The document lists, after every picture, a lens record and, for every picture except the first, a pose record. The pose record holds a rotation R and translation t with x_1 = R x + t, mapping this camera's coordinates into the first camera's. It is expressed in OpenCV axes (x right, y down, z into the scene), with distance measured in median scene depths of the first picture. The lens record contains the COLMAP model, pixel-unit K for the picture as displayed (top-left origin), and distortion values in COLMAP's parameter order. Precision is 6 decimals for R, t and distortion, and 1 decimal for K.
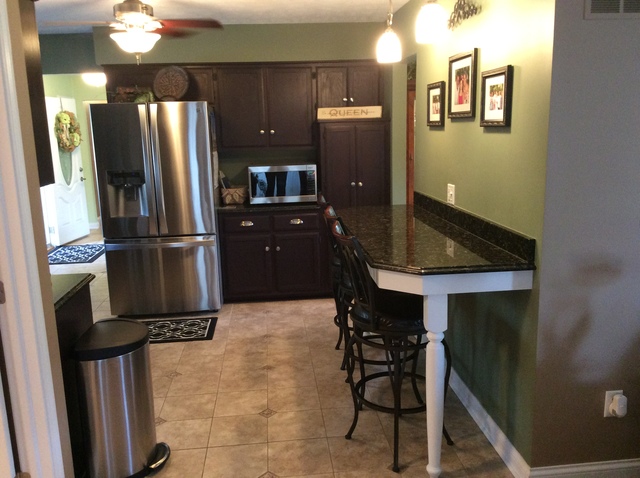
lens RADIAL K [[588.7, 0, 321.7], [0, 588.7, 247.3], [0, 0, 1]] dist [0.153043, -0.274996]
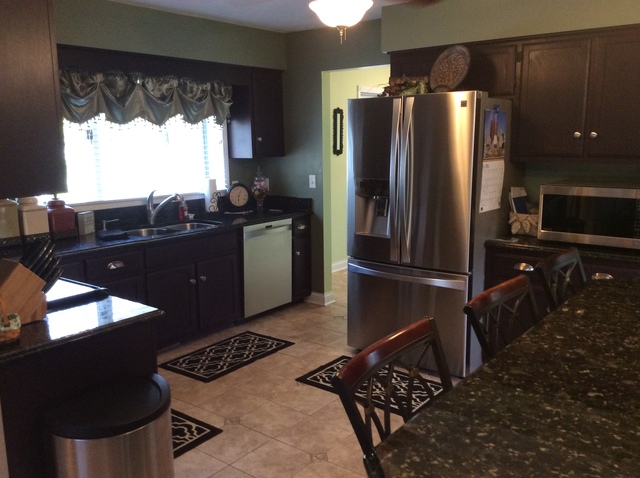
lens RADIAL K [[588.7, 0, 321.7], [0, 588.7, 247.3], [0, 0, 1]] dist [0.153043, -0.274996]
pose [[0.740013, 0.148384, -0.656021, 0.157082], [-0.149273, 0.987269, 0.054924, -0.068219], [0.655819, 0.057282, 0.752742, 0.333706]]
